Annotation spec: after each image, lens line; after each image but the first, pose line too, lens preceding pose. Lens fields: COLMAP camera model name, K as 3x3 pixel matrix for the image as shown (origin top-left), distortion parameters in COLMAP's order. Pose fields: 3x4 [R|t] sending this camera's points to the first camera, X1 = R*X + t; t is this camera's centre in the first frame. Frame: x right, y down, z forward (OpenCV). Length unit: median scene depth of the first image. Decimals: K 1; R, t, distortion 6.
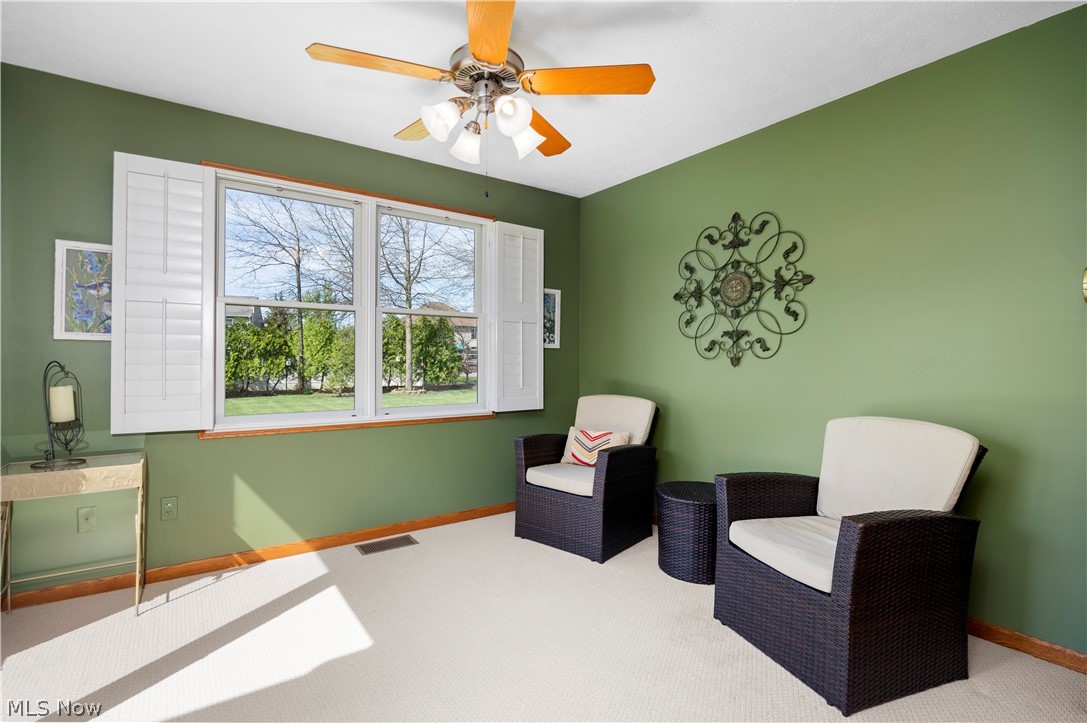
lens RADIAL K [[520.1, 0, 540.3], [0, 520.1, 364.7], [0, 0, 1]] dist [-0.000547, -0.000209]
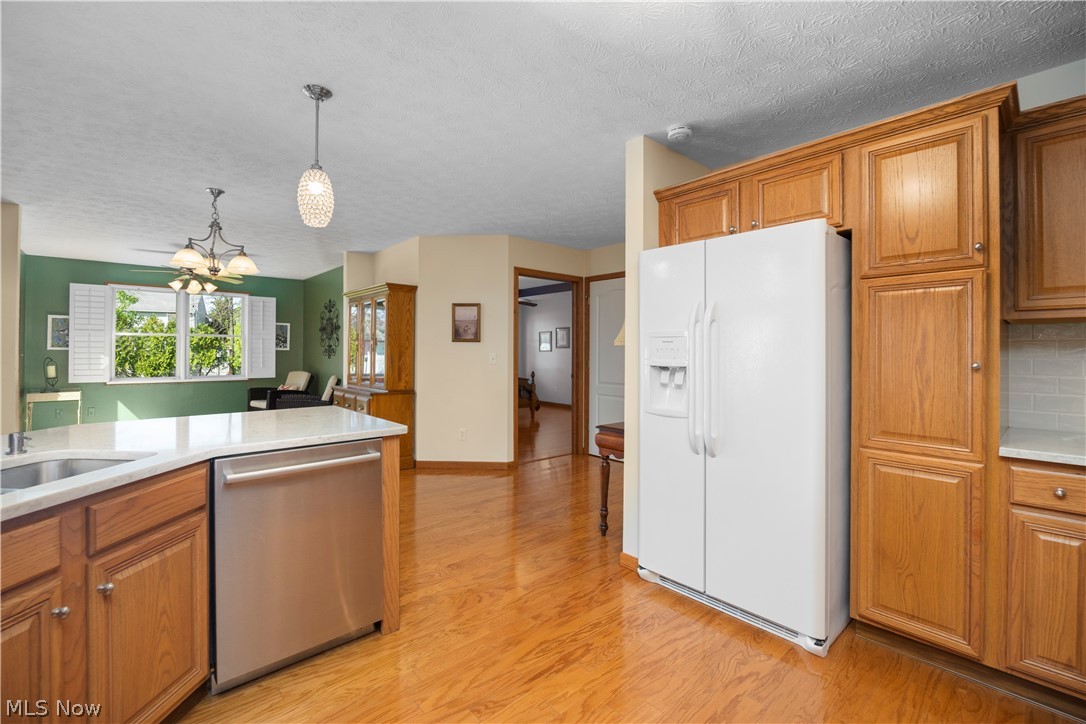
lens RADIAL K [[494.7, 0, 547.2], [0, 494.7, 350.7], [0, 0, 1]] dist [-0.004026, -0.000719]
pose [[0.995598, -0.000096, 0.093721, 0.934813], [0.001036, 0.999950, -0.009977, -0.008634], [-0.093716, 0.010031, 0.995548, -1.178961]]
